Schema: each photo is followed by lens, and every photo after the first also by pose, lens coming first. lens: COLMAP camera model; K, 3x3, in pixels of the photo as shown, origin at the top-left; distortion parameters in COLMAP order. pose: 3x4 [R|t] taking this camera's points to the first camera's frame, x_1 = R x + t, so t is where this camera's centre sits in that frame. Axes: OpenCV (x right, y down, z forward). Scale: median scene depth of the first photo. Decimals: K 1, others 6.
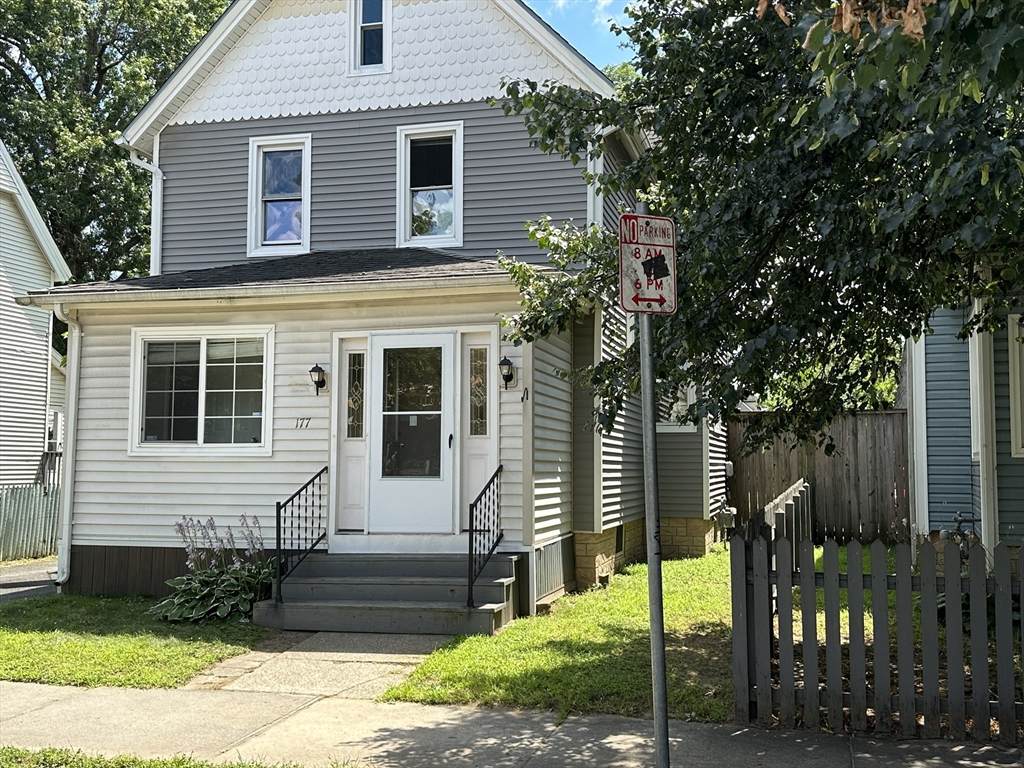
lens RADIAL K [[1047.3, 0, 510.3], [0, 1047.3, 387.7], [0, 0, 1]] dist [0.102219, 0.000000]
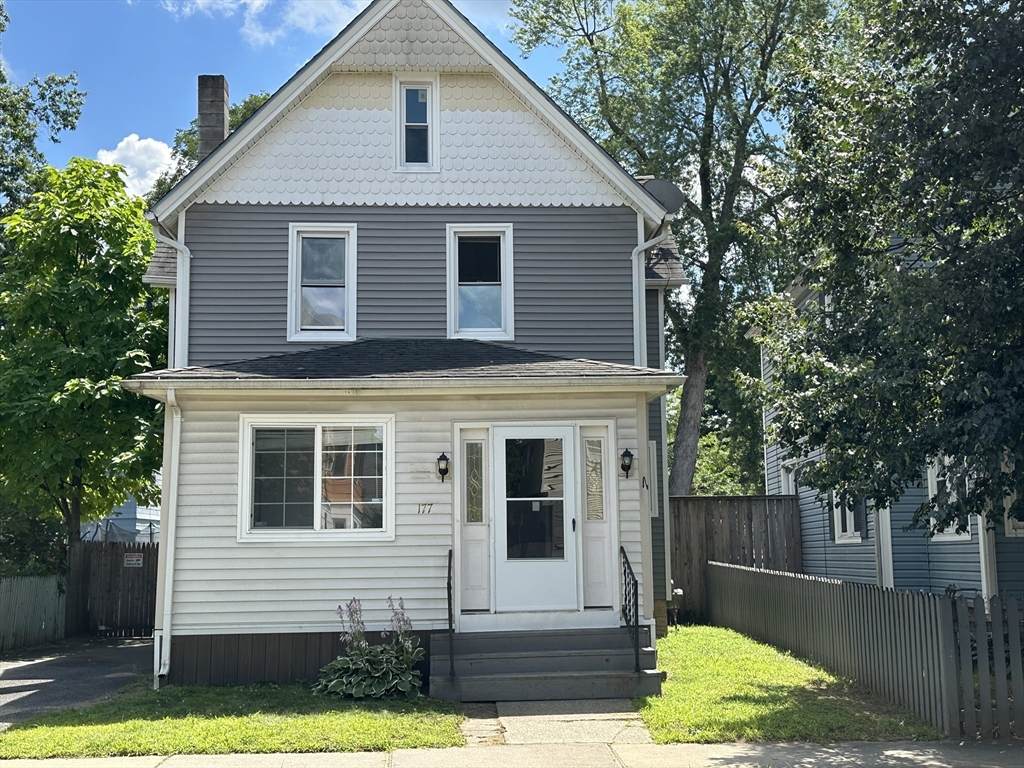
lens RADIAL K [[1254.7, 0, 510.9], [0, 1254.7, 380.2], [0, 0, 1]] dist [0.107038, 0.000000]
pose [[0.950142, 0.029329, 0.310436, -0.497010], [-0.008008, 0.997533, -0.069735, -0.007498], [-0.311716, 0.063772, 0.948033, -0.220764]]
